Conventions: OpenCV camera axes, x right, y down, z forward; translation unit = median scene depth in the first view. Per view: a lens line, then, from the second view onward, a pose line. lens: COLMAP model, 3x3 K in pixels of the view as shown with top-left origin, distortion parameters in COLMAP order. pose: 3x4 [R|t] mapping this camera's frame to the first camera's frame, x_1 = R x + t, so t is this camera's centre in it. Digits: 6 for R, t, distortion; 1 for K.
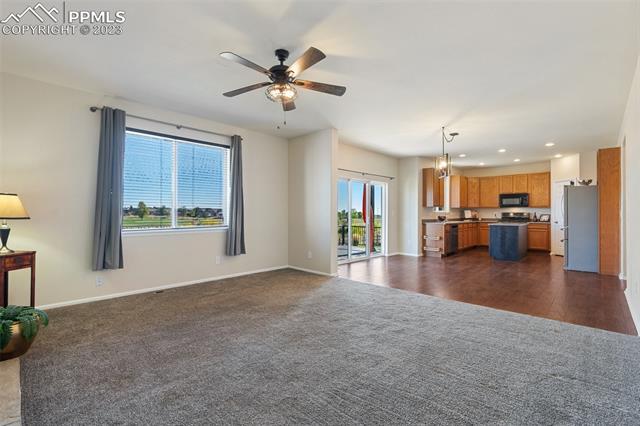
lens RADIAL K [[291.1, 0, 317.1], [0, 291.1, 212.1], [0, 0, 1]] dist [-0.004756, 0.000799]
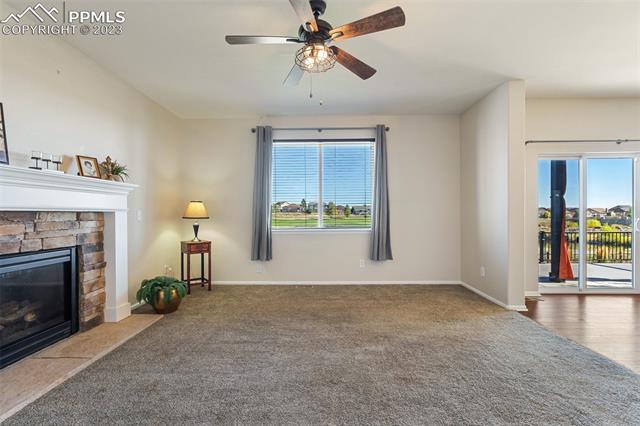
lens RADIAL K [[291.1, 0, 319.0], [0, 291.1, 214.9], [0, 0, 1]] dist [-0.004756, 0.000799]
pose [[0.679050, -0.002667, -0.734087, 0.182481], [0.009997, 0.999934, 0.005615, 0.001726], [0.734024, -0.011151, 0.679032, 0.193569]]
